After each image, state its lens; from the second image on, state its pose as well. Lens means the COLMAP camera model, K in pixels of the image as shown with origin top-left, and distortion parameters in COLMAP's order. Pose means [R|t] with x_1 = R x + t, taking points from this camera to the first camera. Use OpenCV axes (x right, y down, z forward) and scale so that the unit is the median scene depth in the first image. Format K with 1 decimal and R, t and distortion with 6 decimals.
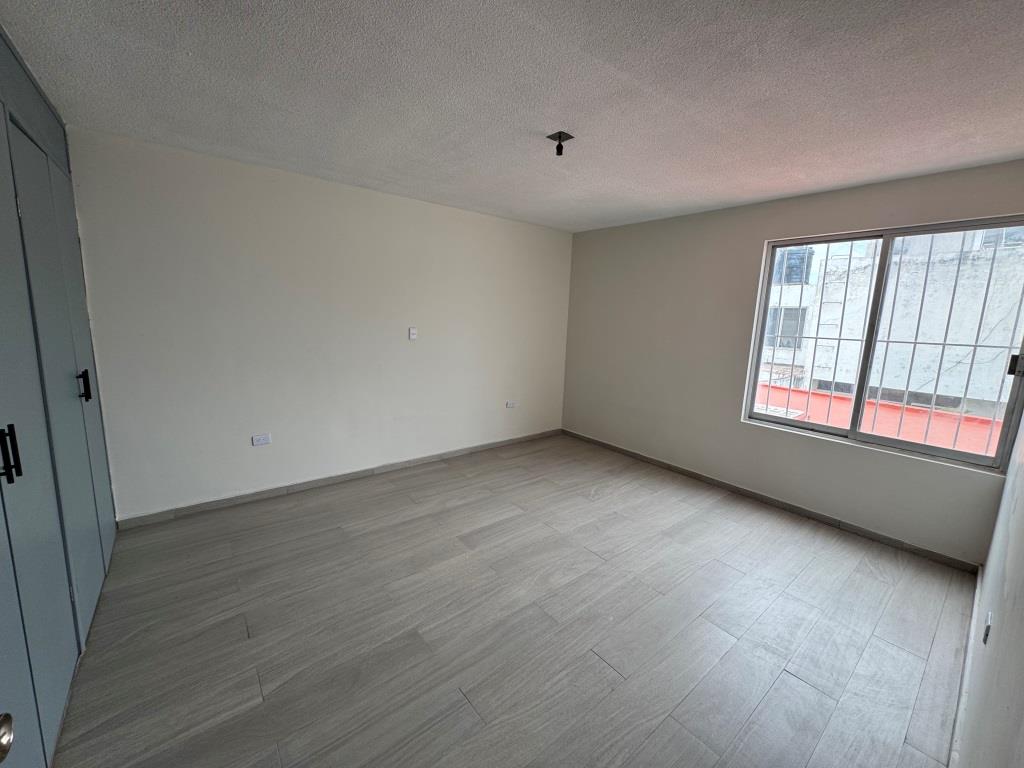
lens RADIAL K [[407.7, 0, 512.0], [0, 407.7, 384.0], [0, 0, 1]] dist [-0.000810, -0.000400]
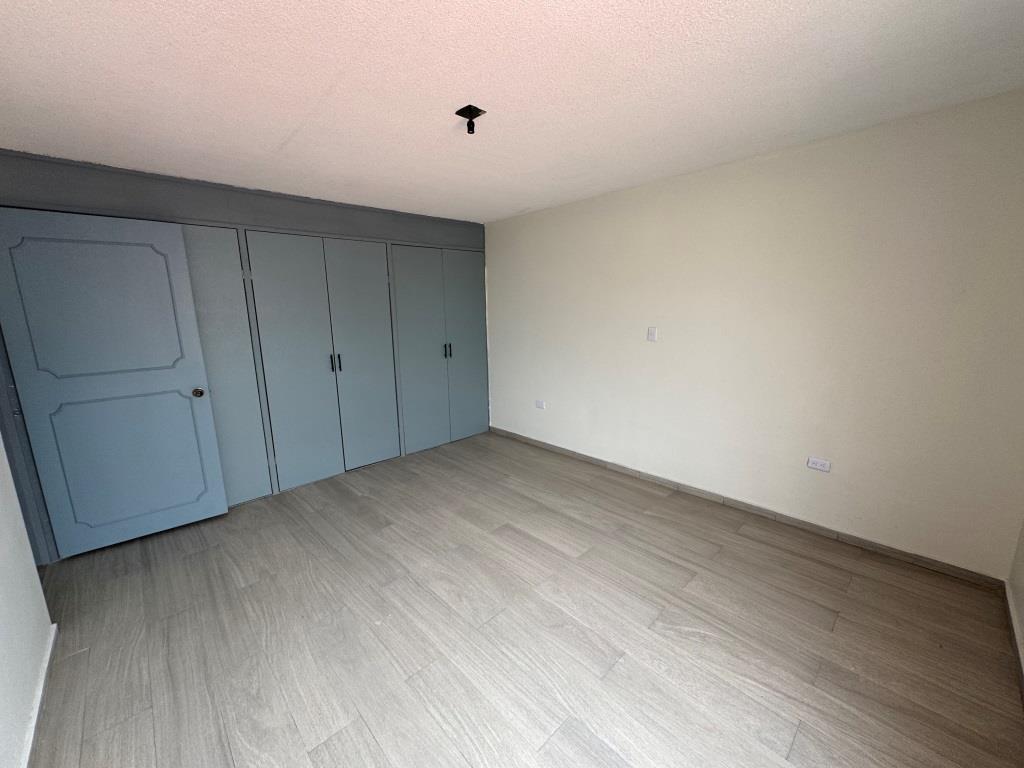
lens RADIAL K [[407.7, 0, 512.0], [0, 407.7, 384.0], [0, 0, 1]] dist [-0.000810, -0.000400]
pose [[0.082471, 0.151621, -0.984992, 0.747642], [-0.146056, 0.979526, 0.138551, -0.113569], [0.985833, 0.132438, 0.102927, 0.740012]]
